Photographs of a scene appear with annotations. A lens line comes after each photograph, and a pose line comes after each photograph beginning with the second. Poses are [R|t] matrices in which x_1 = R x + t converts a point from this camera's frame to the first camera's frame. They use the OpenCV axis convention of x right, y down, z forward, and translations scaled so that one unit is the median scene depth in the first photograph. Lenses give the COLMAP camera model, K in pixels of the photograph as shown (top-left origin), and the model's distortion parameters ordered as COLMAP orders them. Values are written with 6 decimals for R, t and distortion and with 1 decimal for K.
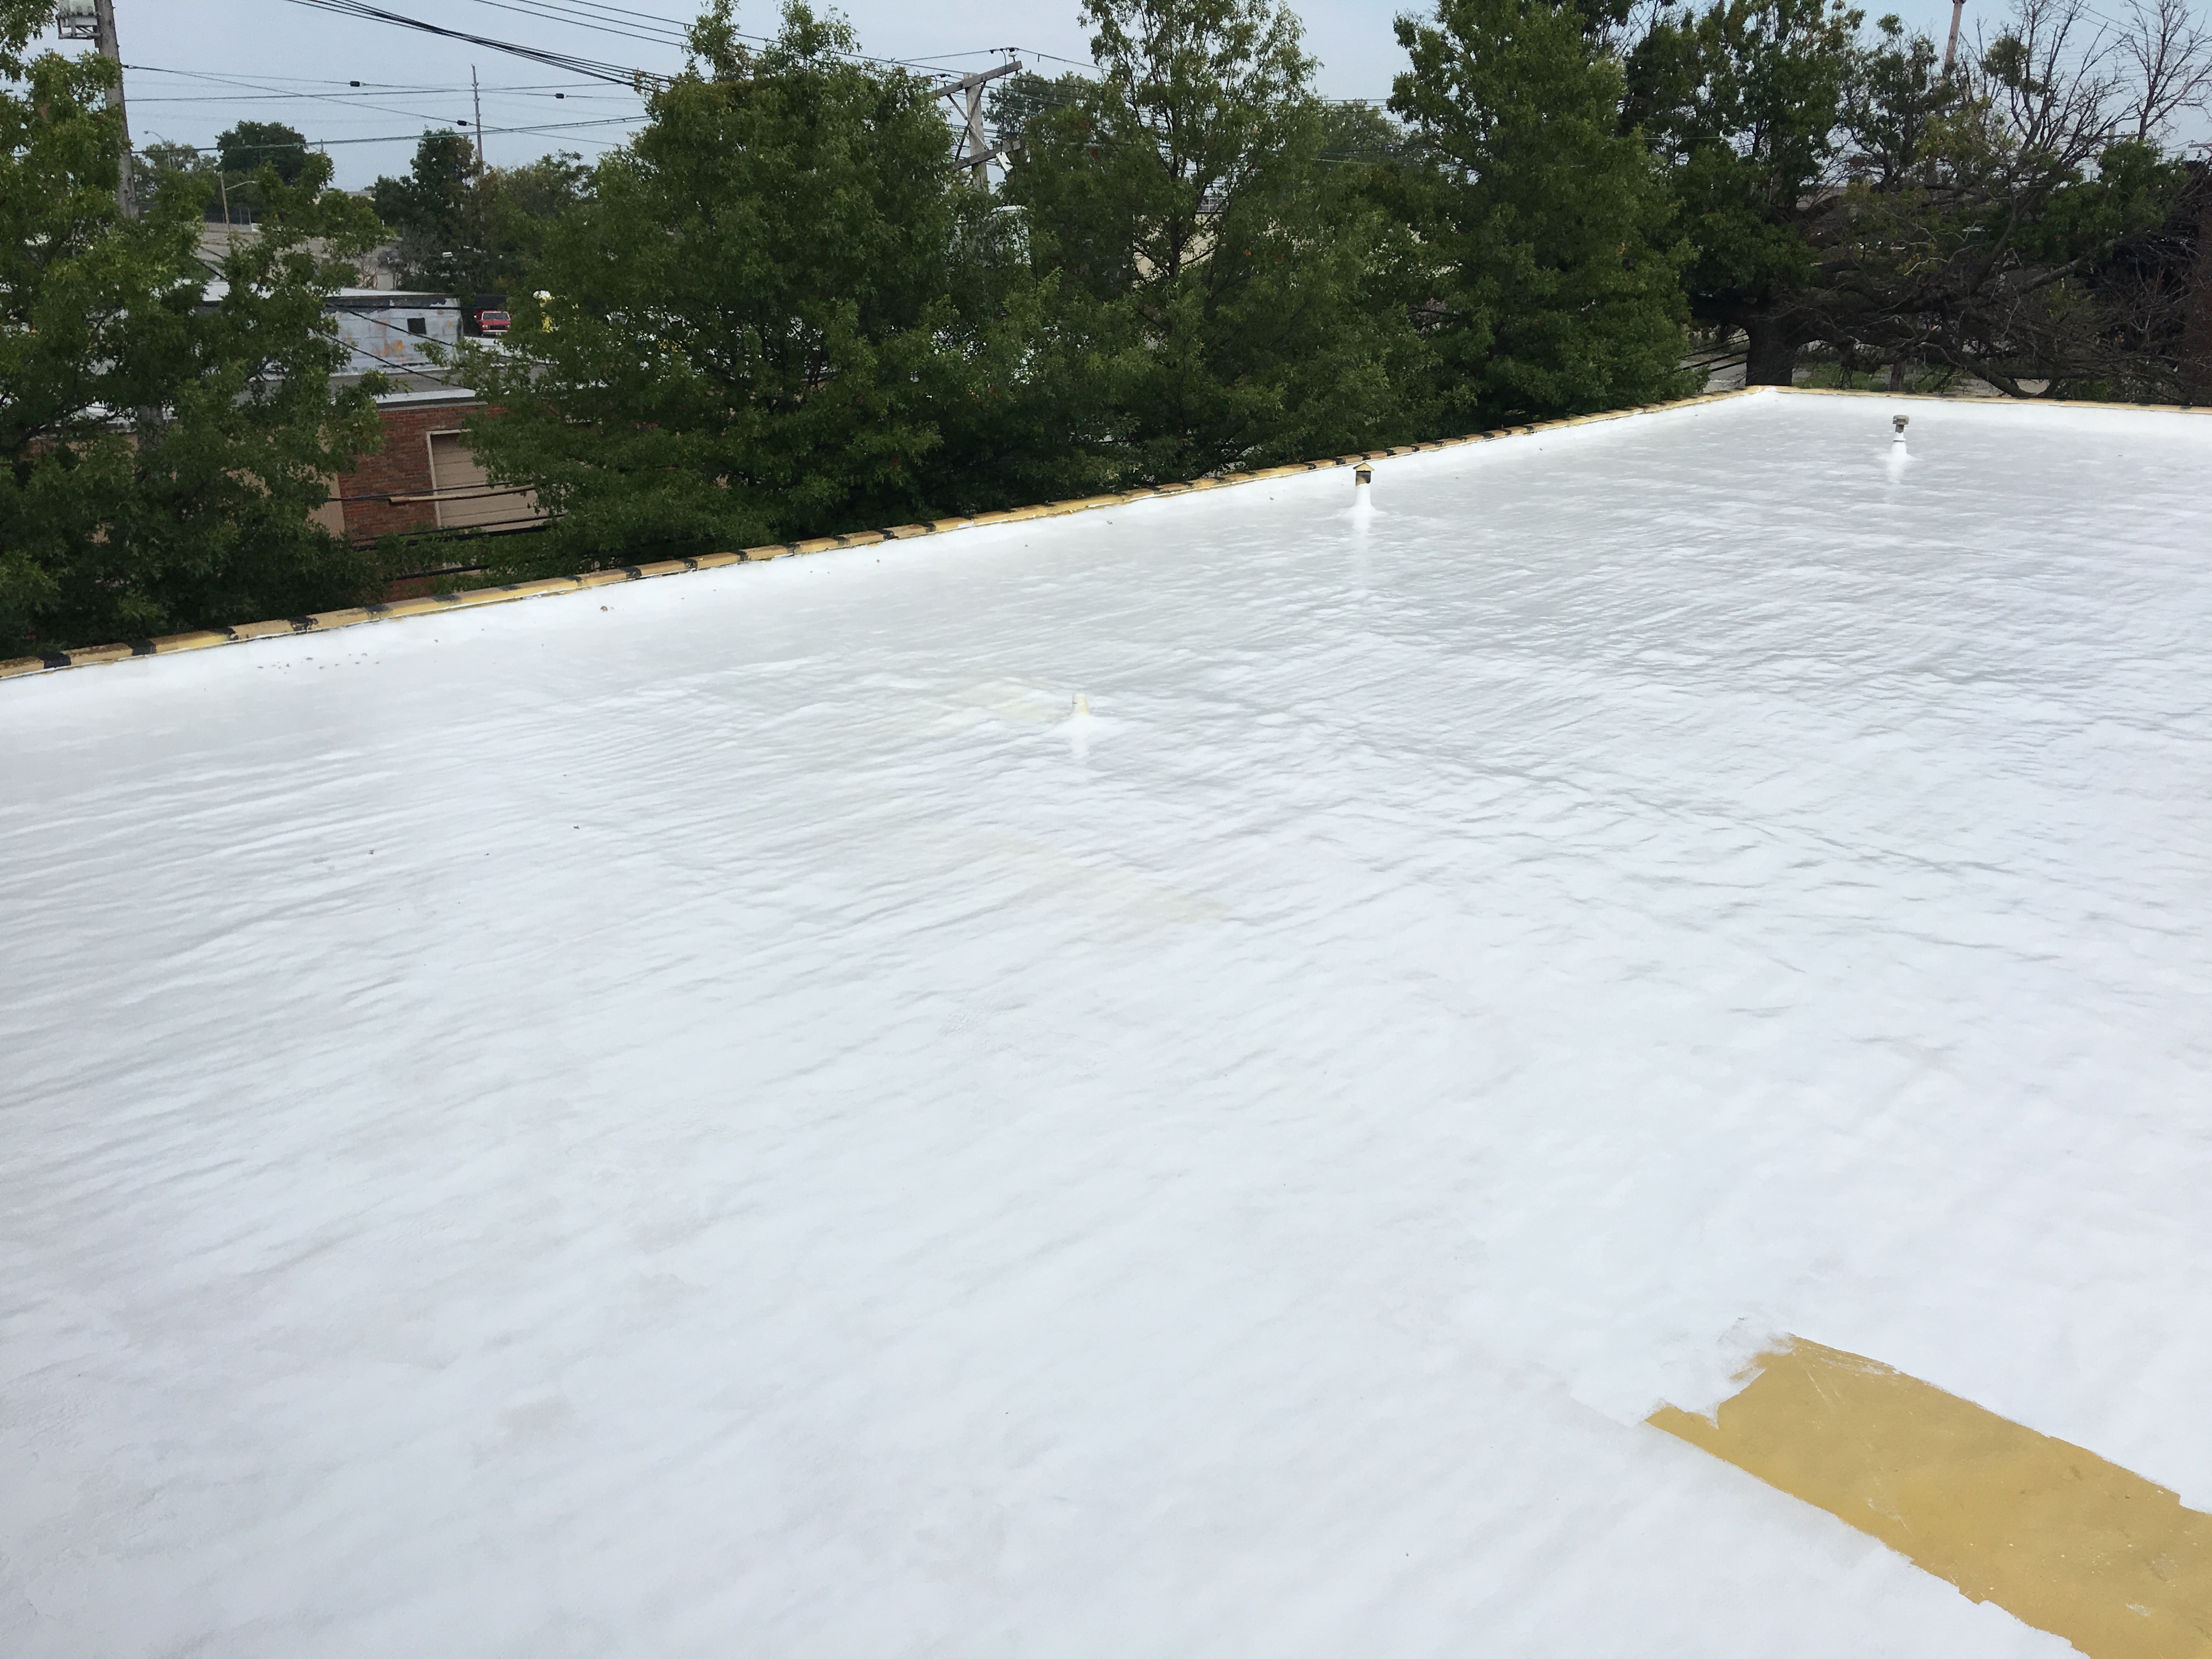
lens RADIAL K [[1848.1, 0, 1113.6], [0, 1848.1, 818.3], [0, 0, 1]] dist [0.121252, -0.179369]
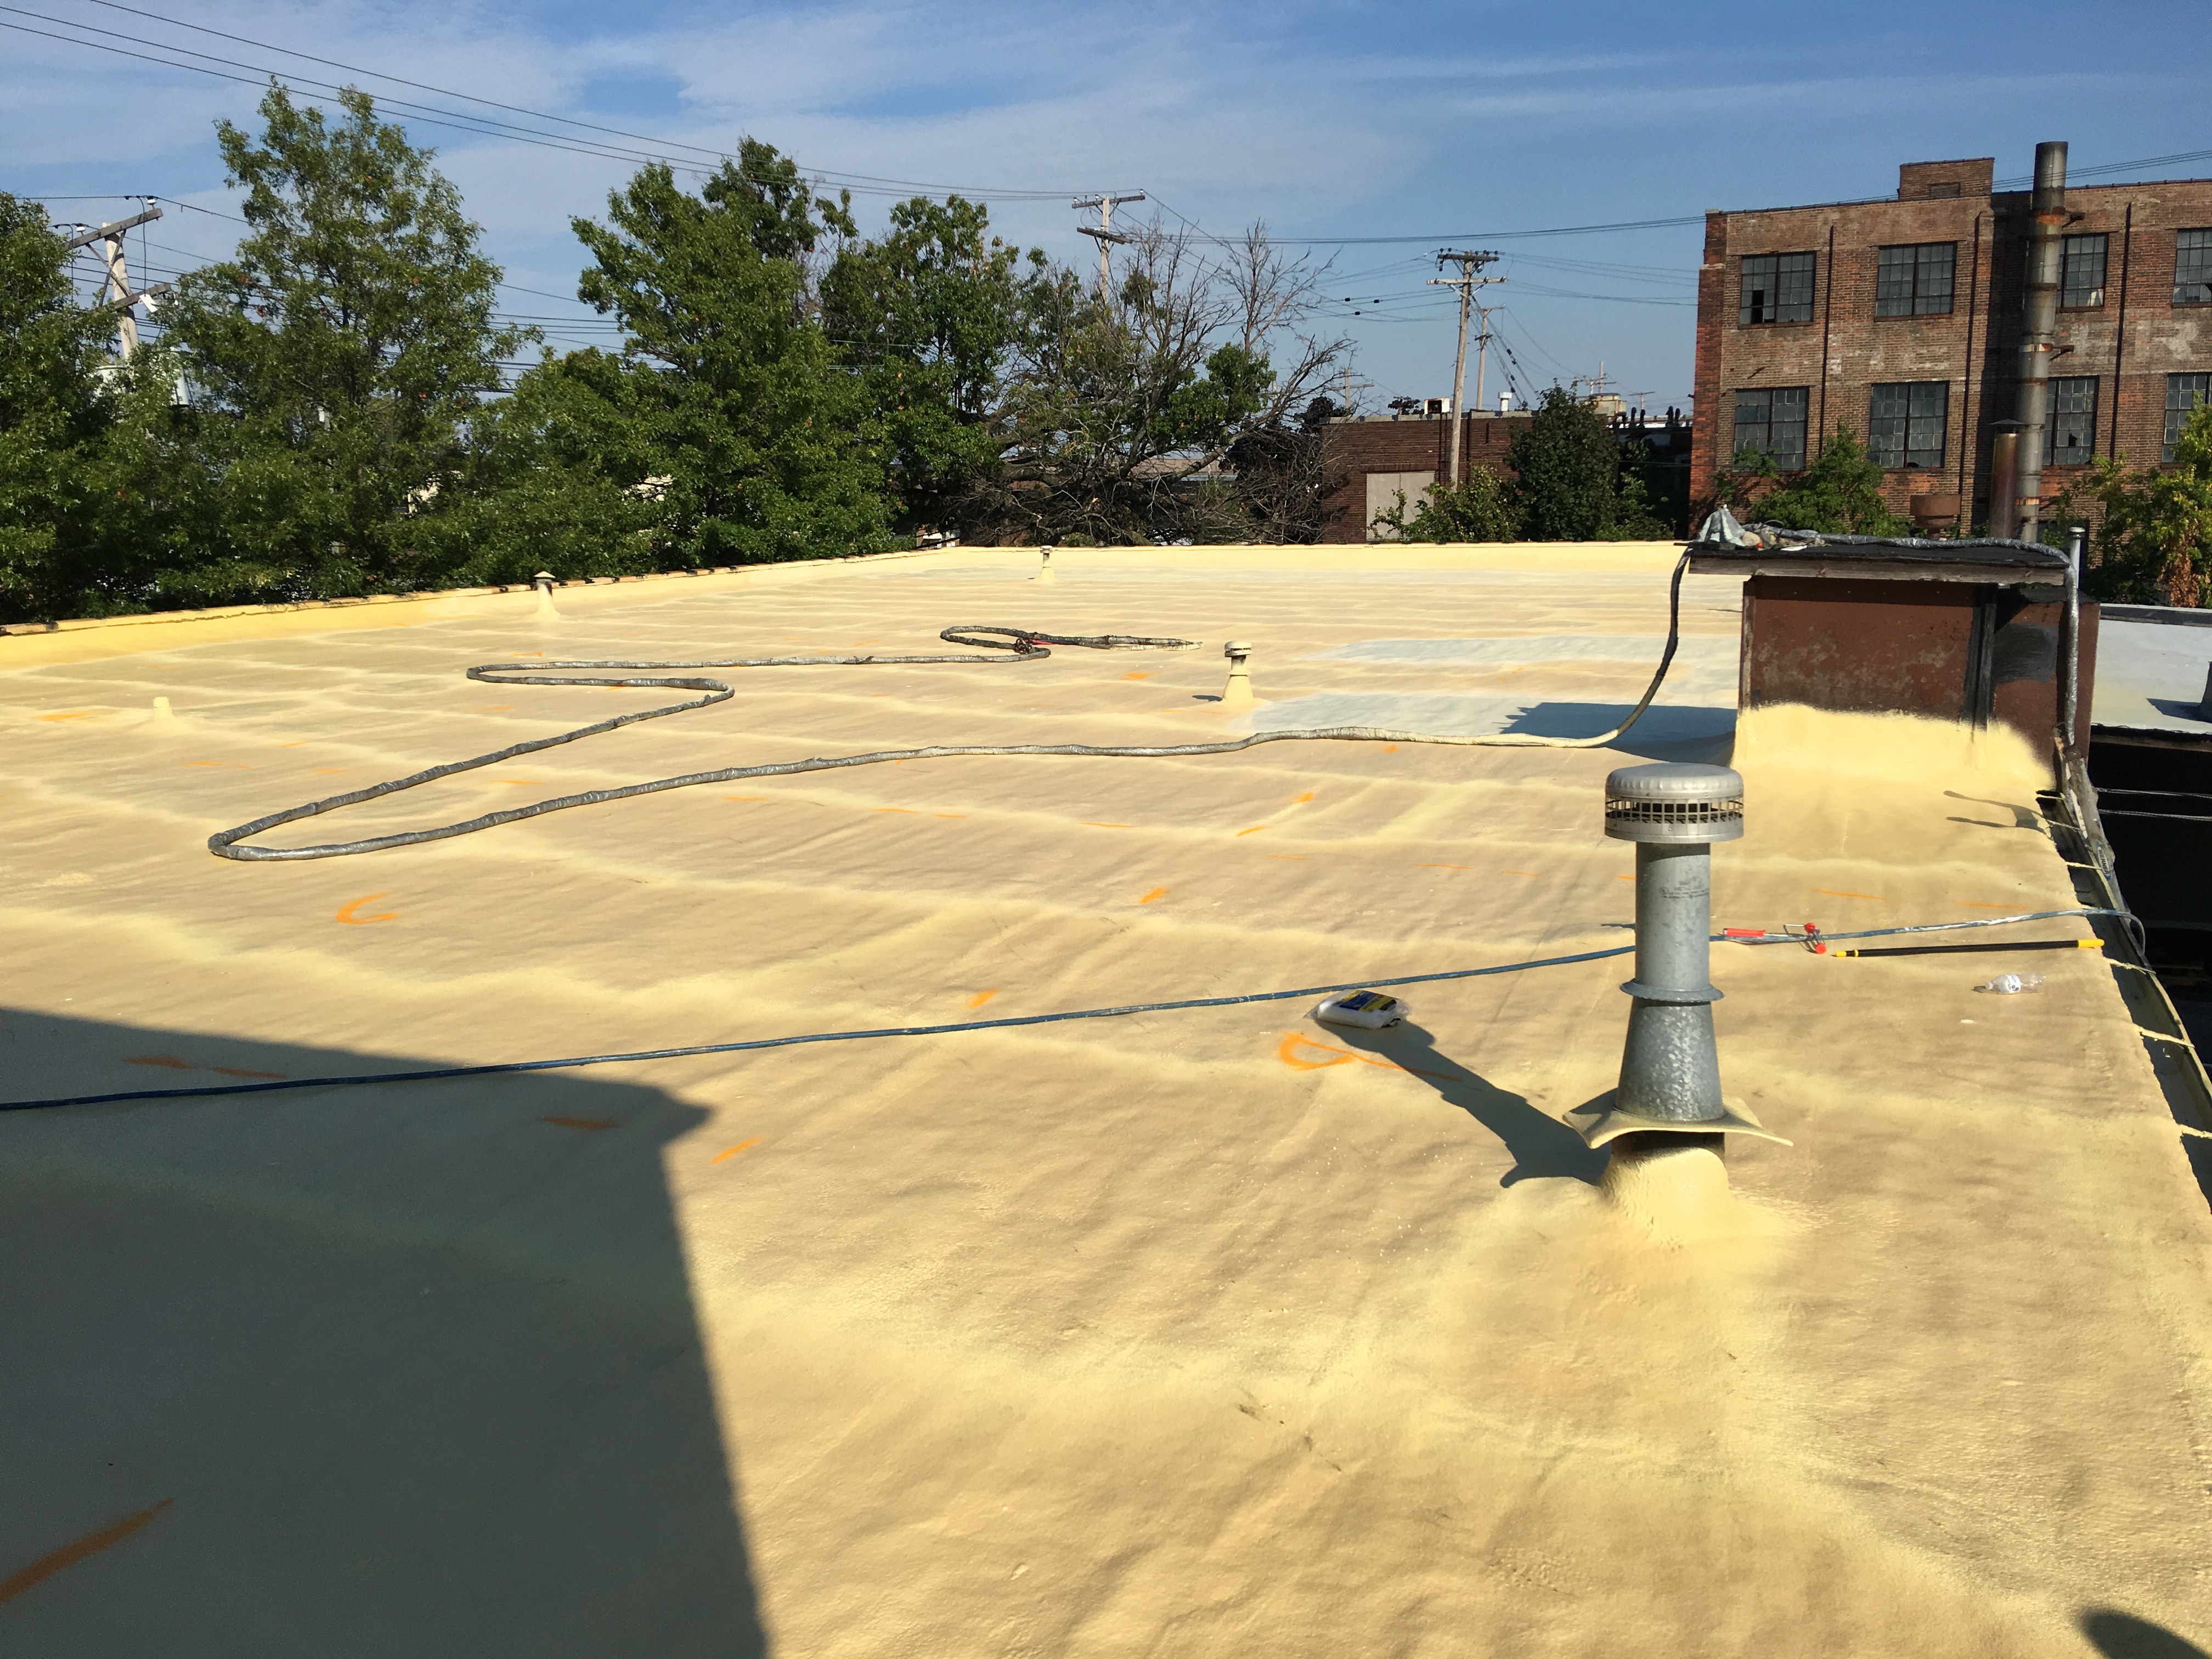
lens RADIAL K [[1837.1, 0, 1107.9], [0, 1837.1, 808.7], [0, 0, 1]] dist [0.119409, -0.179918]
pose [[0.937051, -0.073194, 0.341435, 0.075042], [0.120146, 0.985666, -0.118436, 0.113419], [-0.327872, 0.152003, 0.932413, -0.061229]]
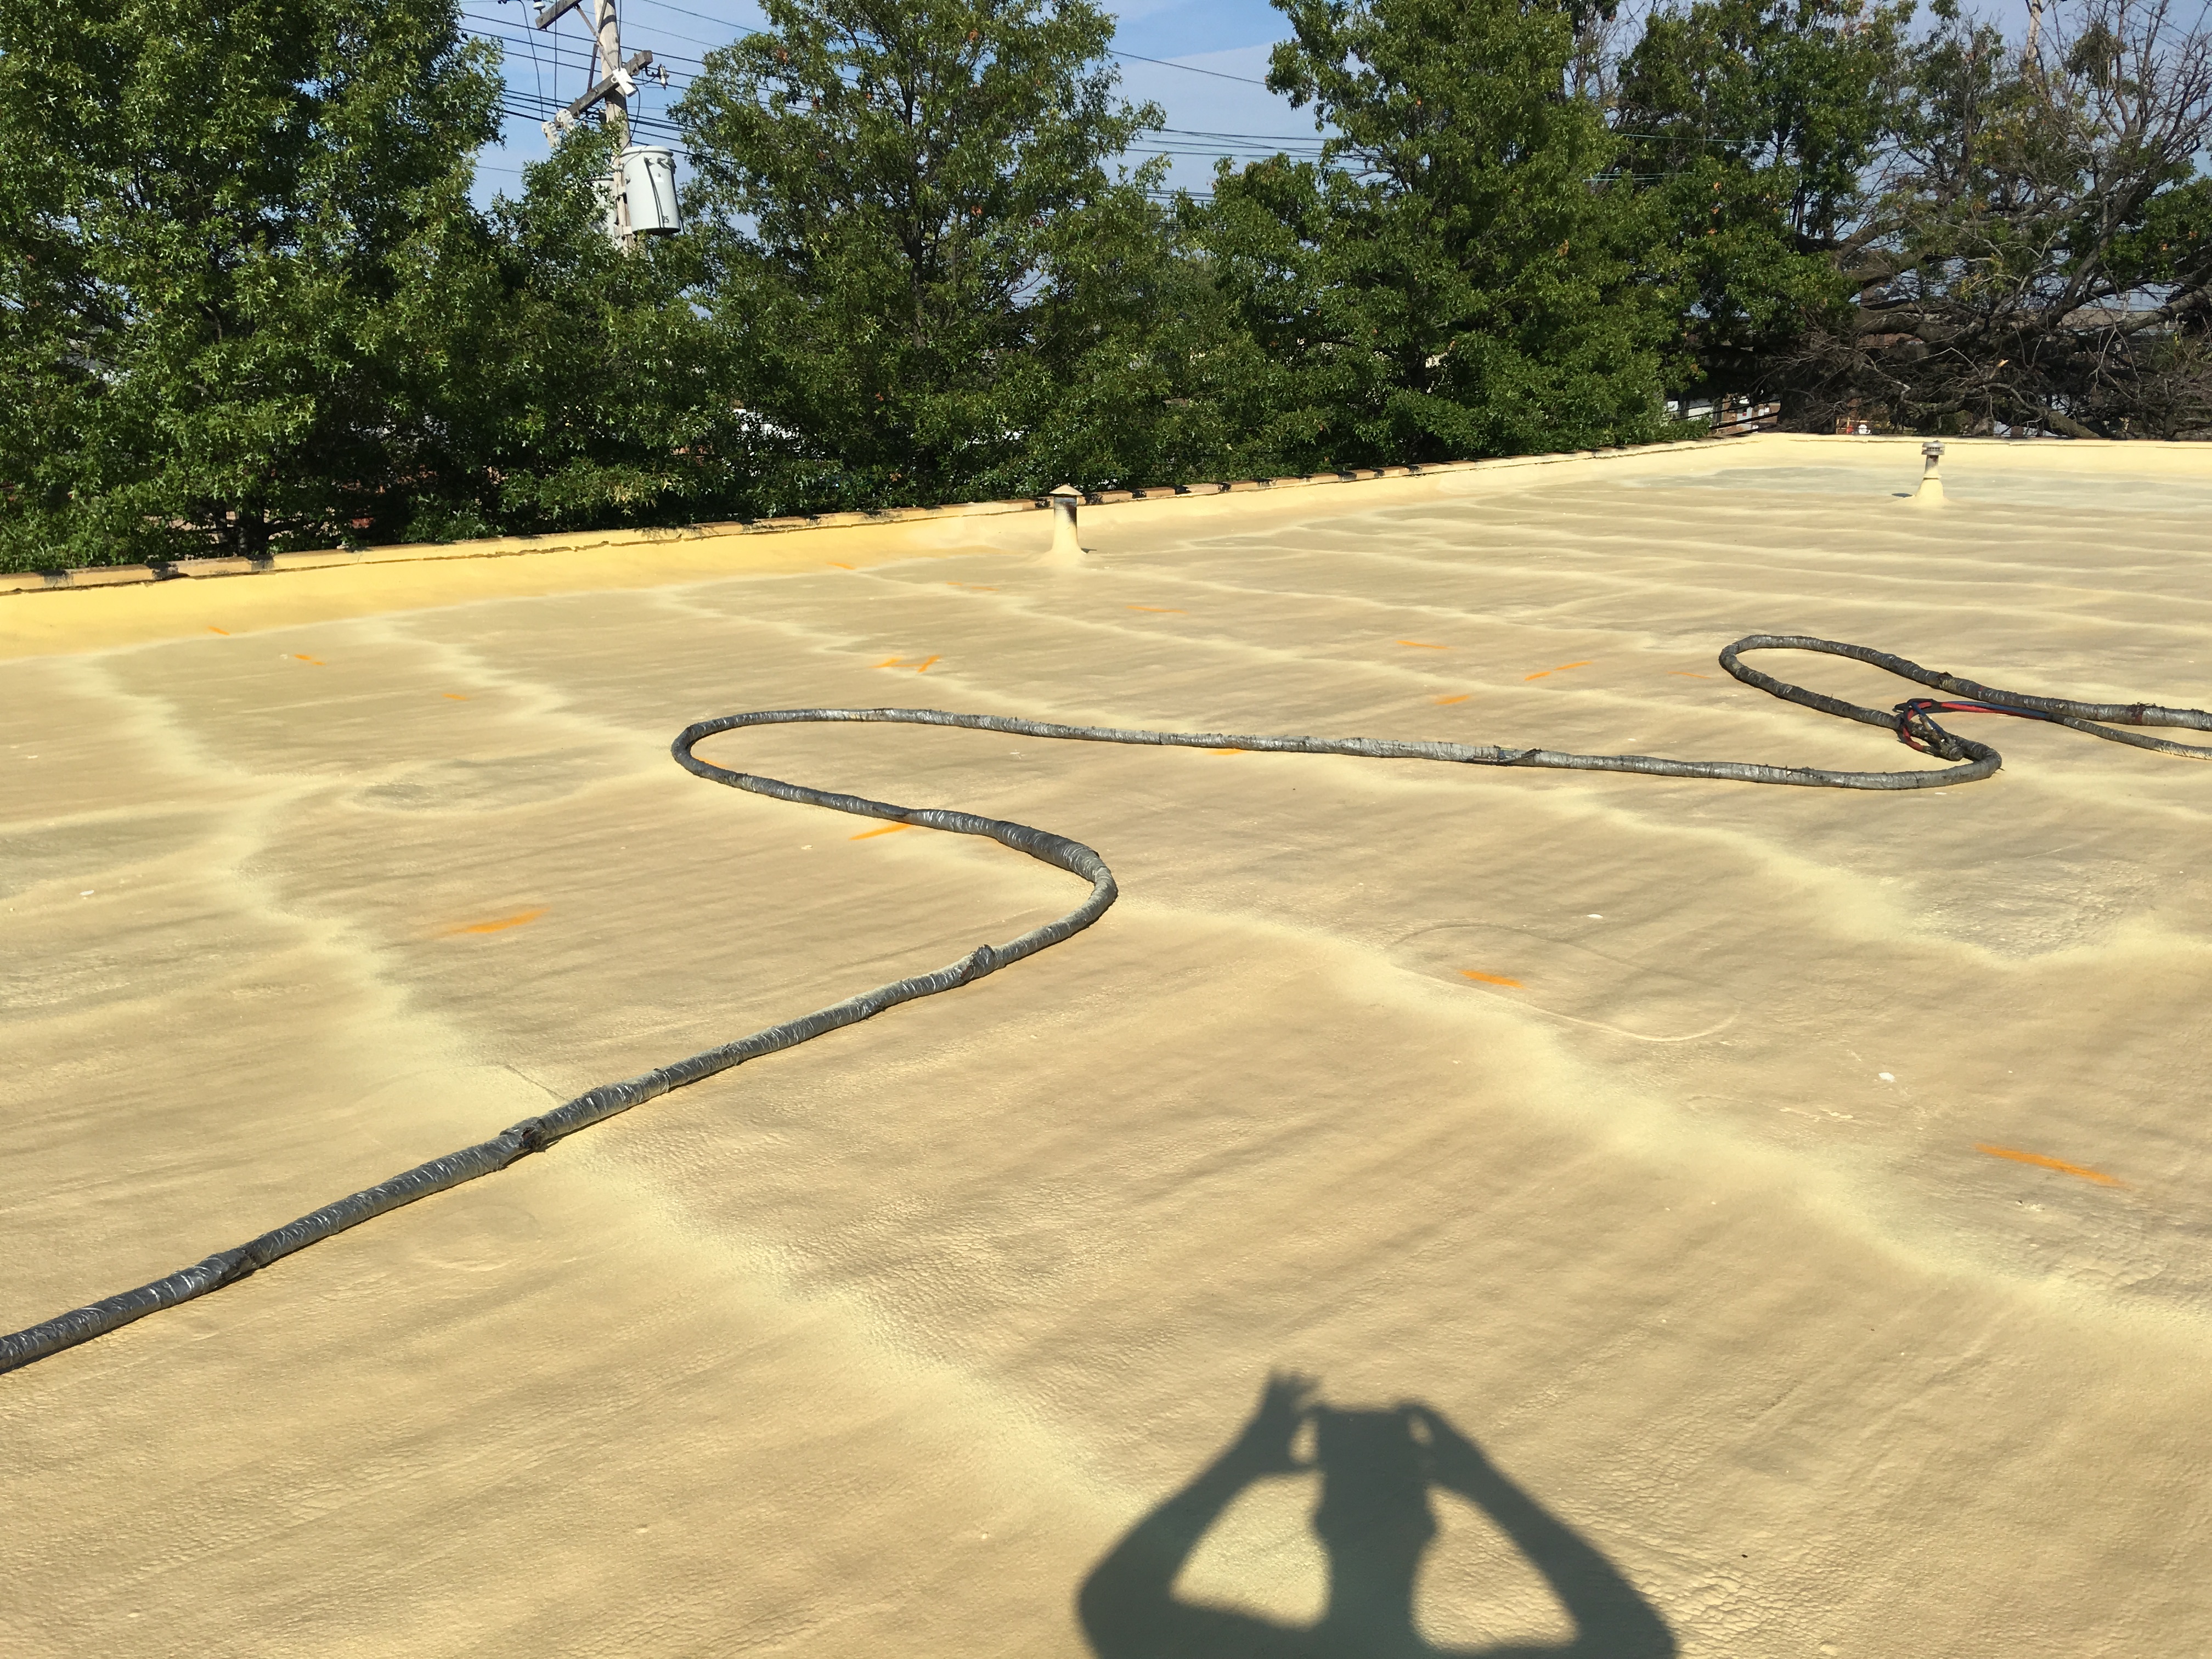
lens RADIAL K [[1864.7, 0, 1097.9], [0, 1864.7, 781.6], [0, 0, 1]] dist [0.112760, -0.168498]
pose [[0.998110, 0.006012, -0.061165, 0.209705], [-0.011249, 0.996262, -0.085644, -0.035811], [0.060421, 0.086170, 0.994447, 0.402551]]
